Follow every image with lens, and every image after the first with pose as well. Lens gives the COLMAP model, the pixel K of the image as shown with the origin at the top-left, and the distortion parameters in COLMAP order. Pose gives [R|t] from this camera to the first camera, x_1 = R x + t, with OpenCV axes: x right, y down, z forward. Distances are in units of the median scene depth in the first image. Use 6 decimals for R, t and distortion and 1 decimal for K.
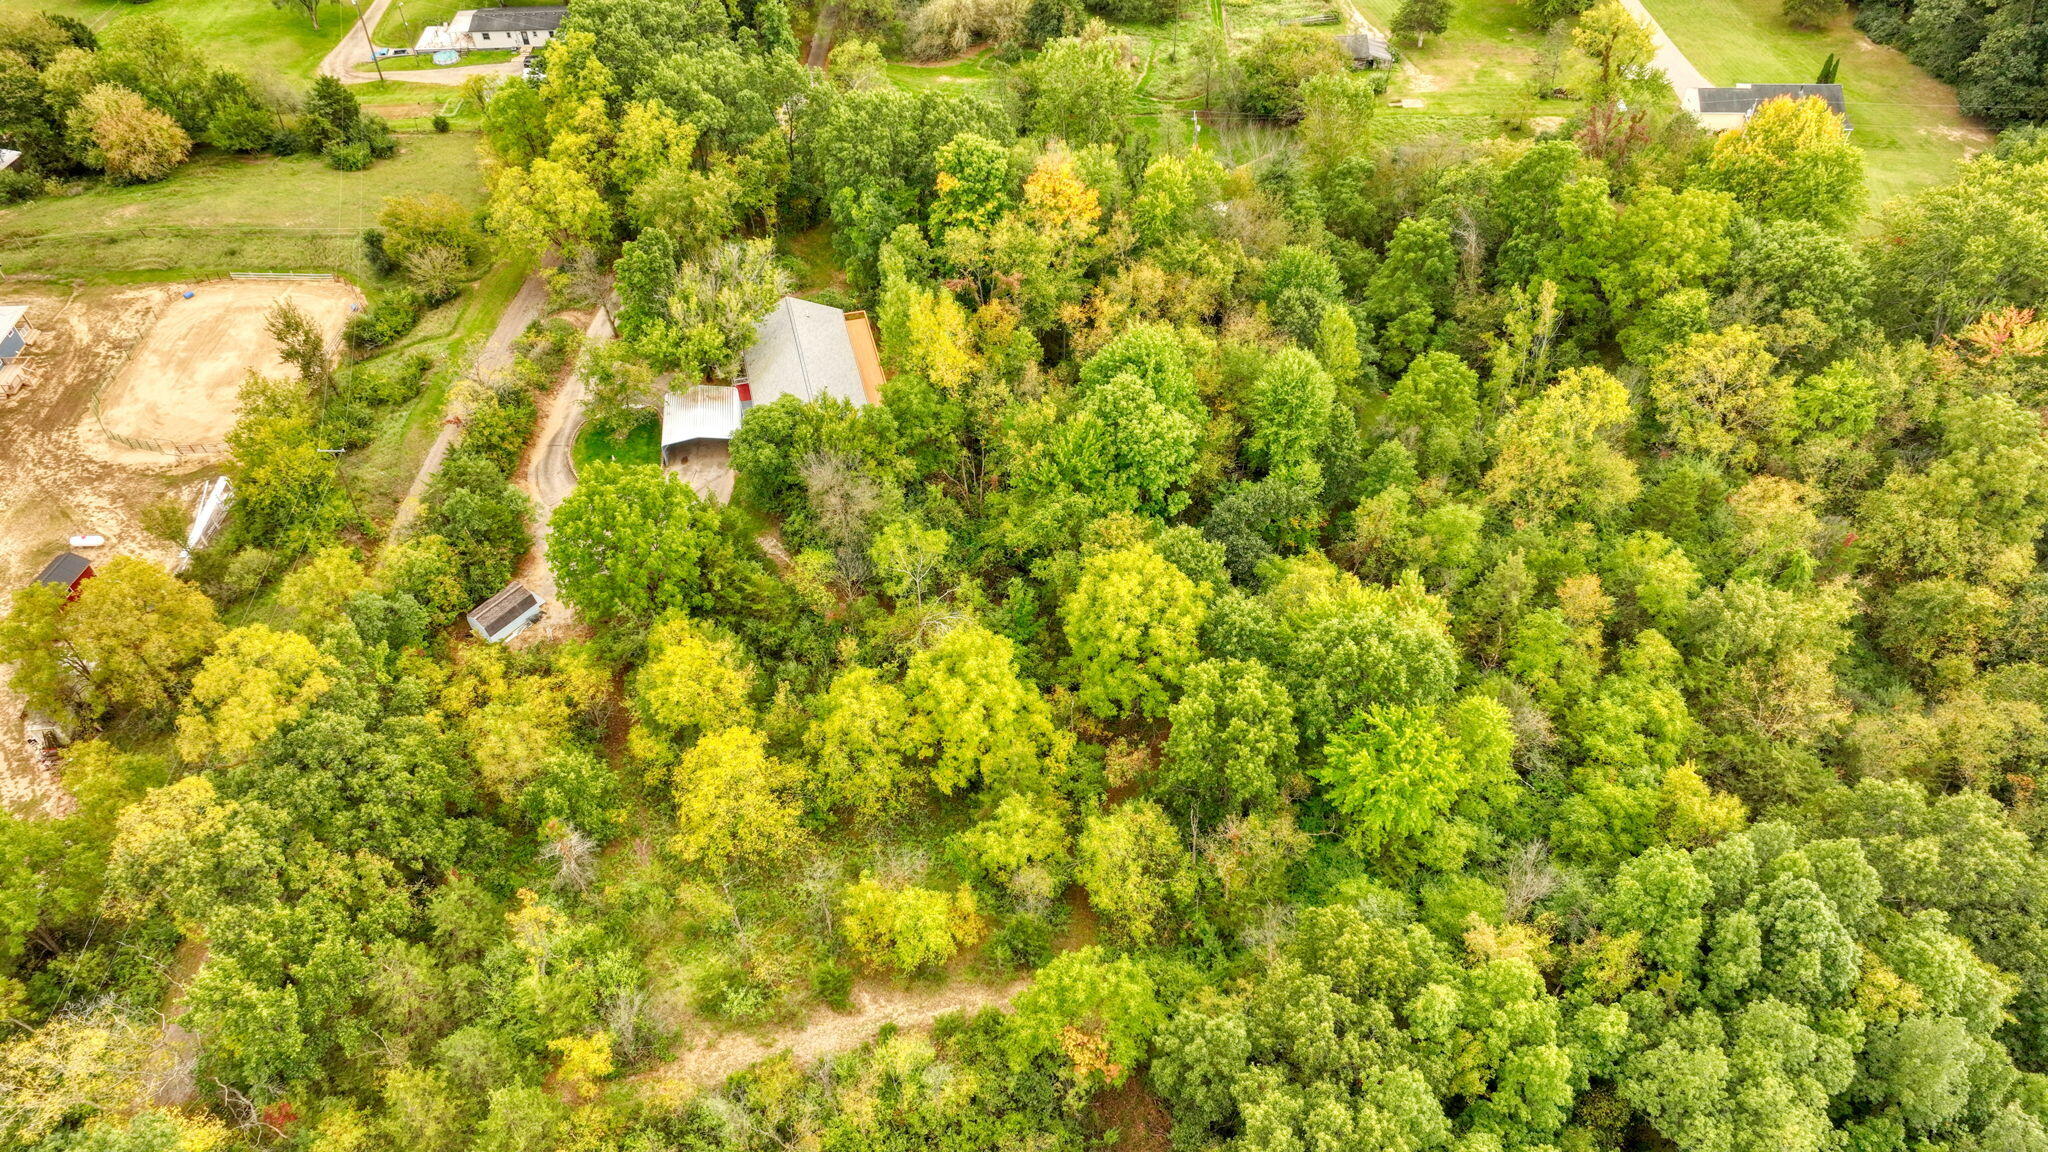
lens RADIAL K [[1320.2, 0, 1024.0], [0, 1320.2, 576.0], [0, 0, 1]] dist [0.019803, 0.000382]
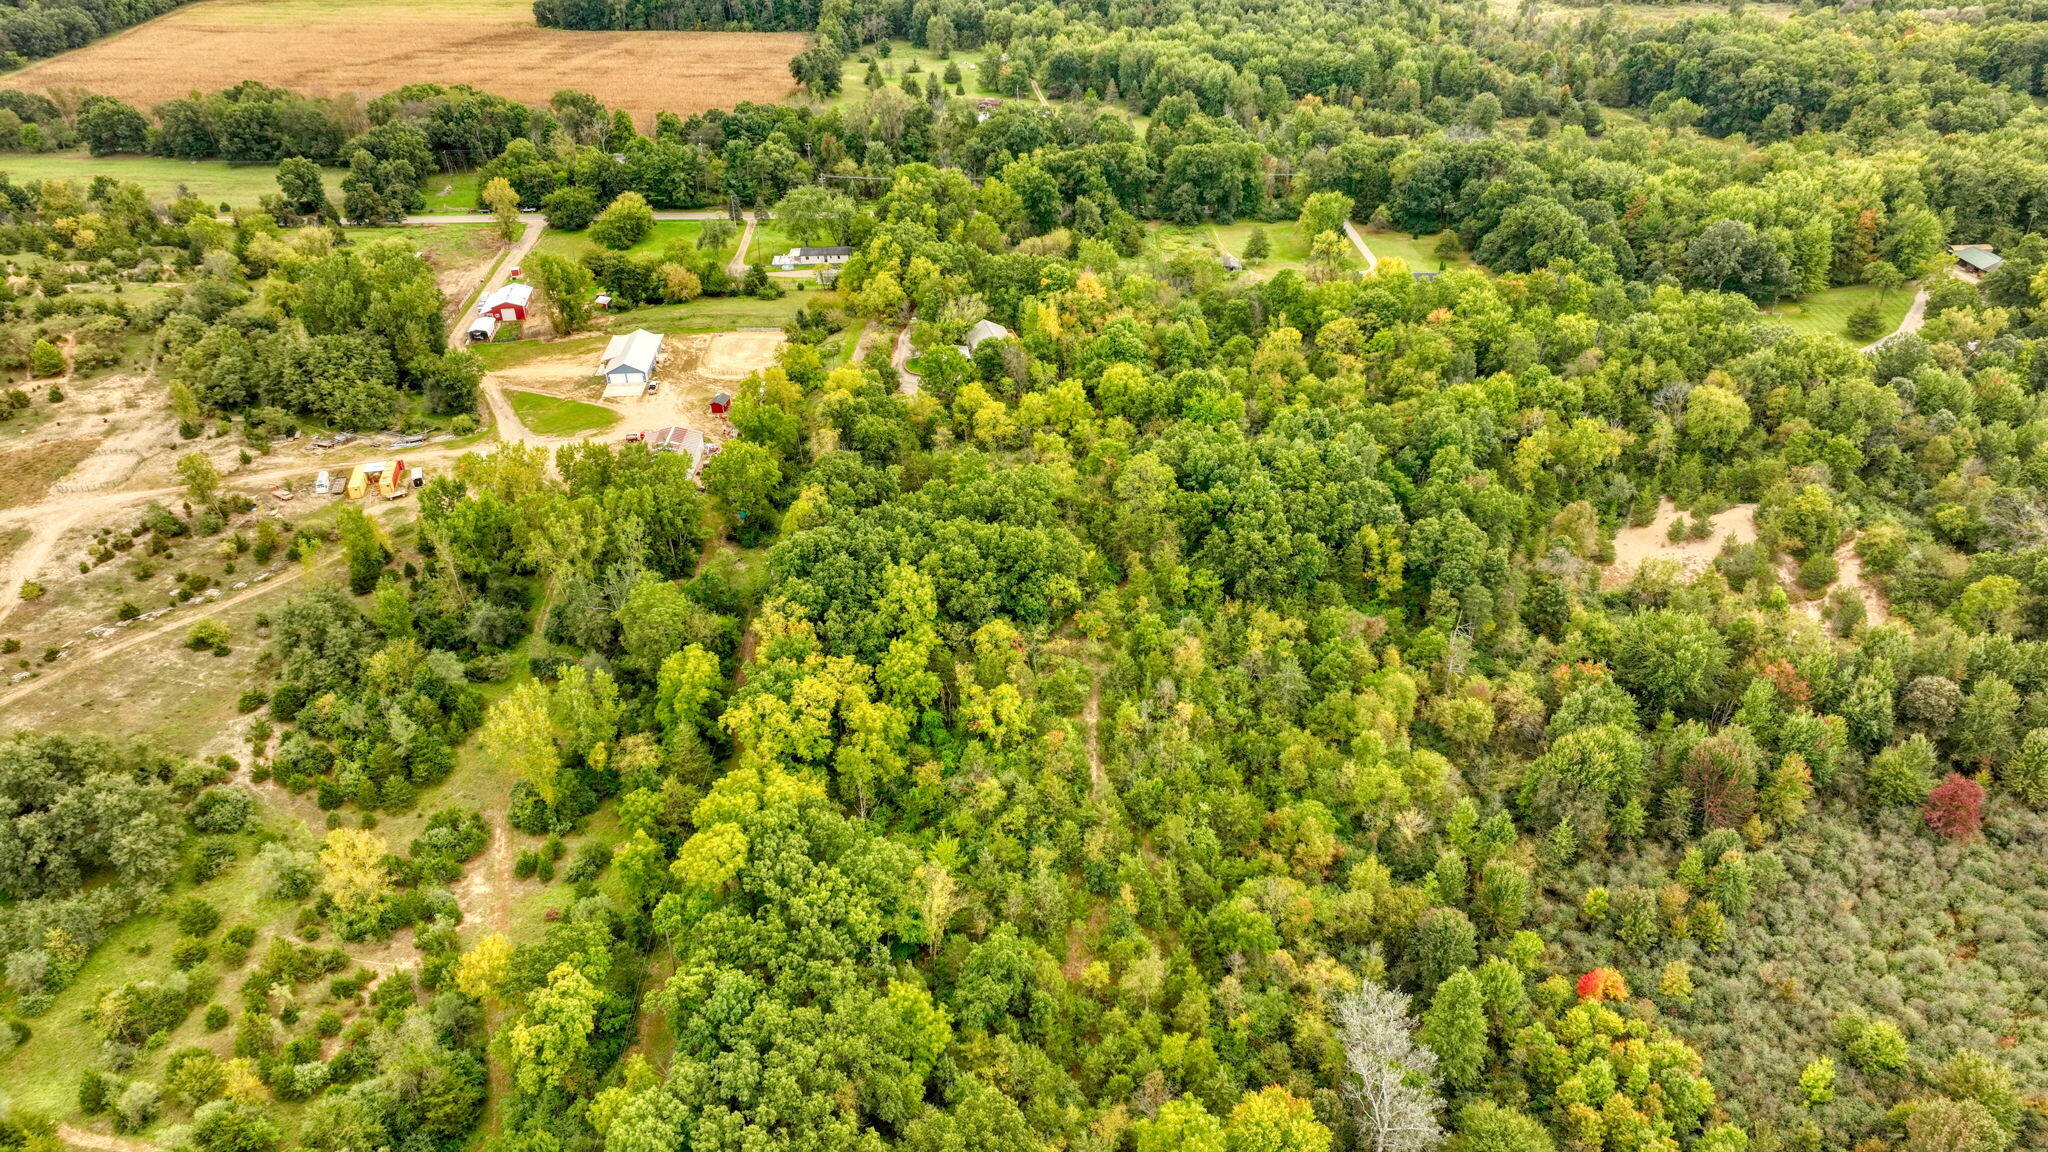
lens RADIAL K [[1320.2, 0, 1024.0], [0, 1320.2, 576.0], [0, 0, 1]] dist [0.019803, 0.000382]
pose [[0.999969, -0.000778, 0.007880, -0.107027], [0.002789, 0.966012, -0.258483, 0.801793], [-0.007411, 0.258497, 0.965984, -1.148538]]
